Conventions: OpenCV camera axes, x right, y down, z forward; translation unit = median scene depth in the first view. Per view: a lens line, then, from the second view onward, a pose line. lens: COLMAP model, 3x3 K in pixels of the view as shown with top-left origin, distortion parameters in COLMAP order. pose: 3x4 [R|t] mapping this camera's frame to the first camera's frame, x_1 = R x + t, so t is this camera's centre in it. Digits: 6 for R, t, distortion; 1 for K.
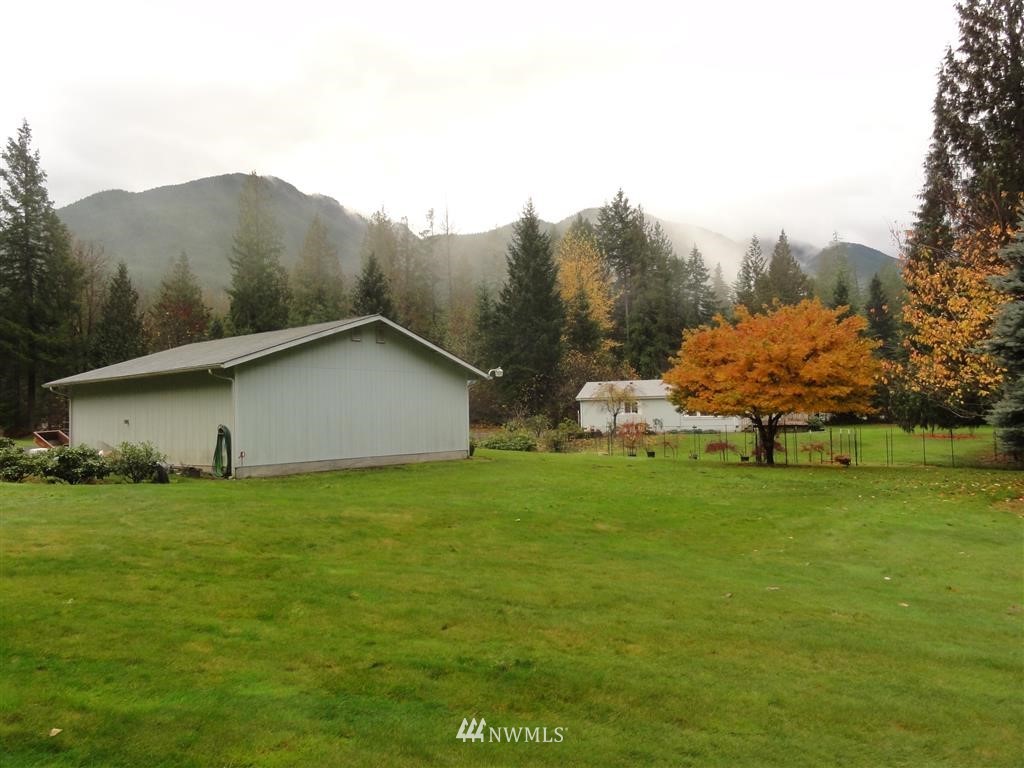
lens RADIAL K [[721.9, 0, 512.5], [0, 721.9, 381.4], [0, 0, 1]] dist [-0.005711, 0.004067]
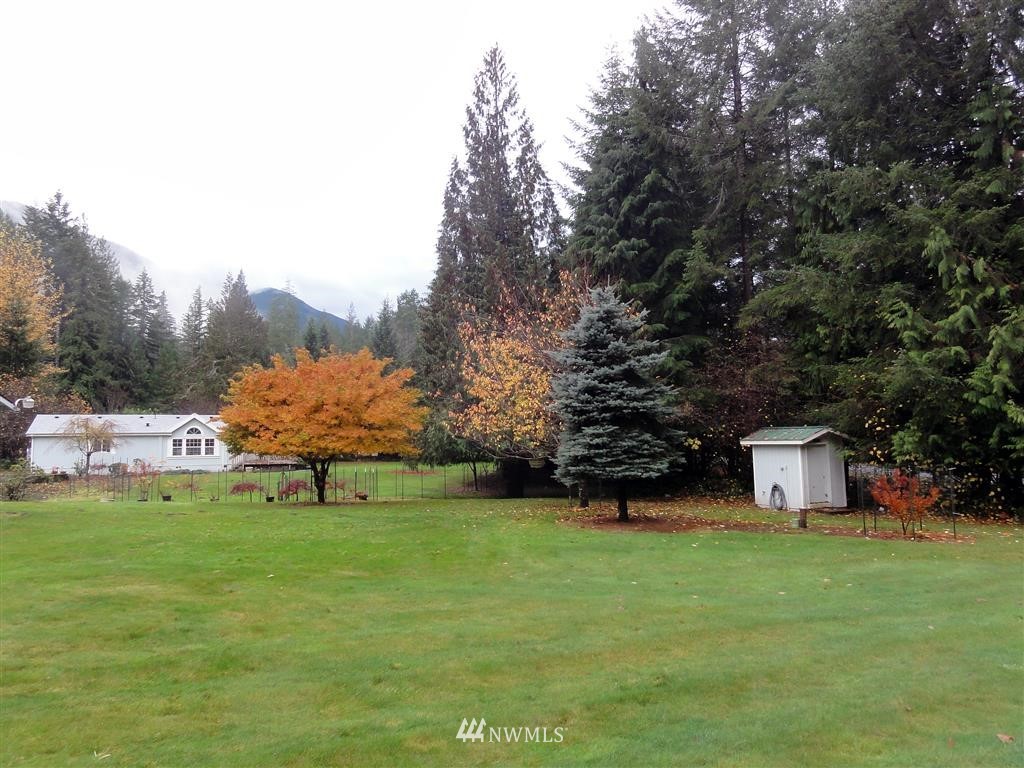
lens RADIAL K [[721.9, 0, 511.5], [0, 721.9, 383.4], [0, 0, 1]] dist [-0.005711, 0.004067]
pose [[0.724213, 0.066201, 0.686392, -0.143658], [-0.032322, 0.997546, -0.062108, -0.001137], [-0.688819, 0.022794, 0.724575, 0.044177]]
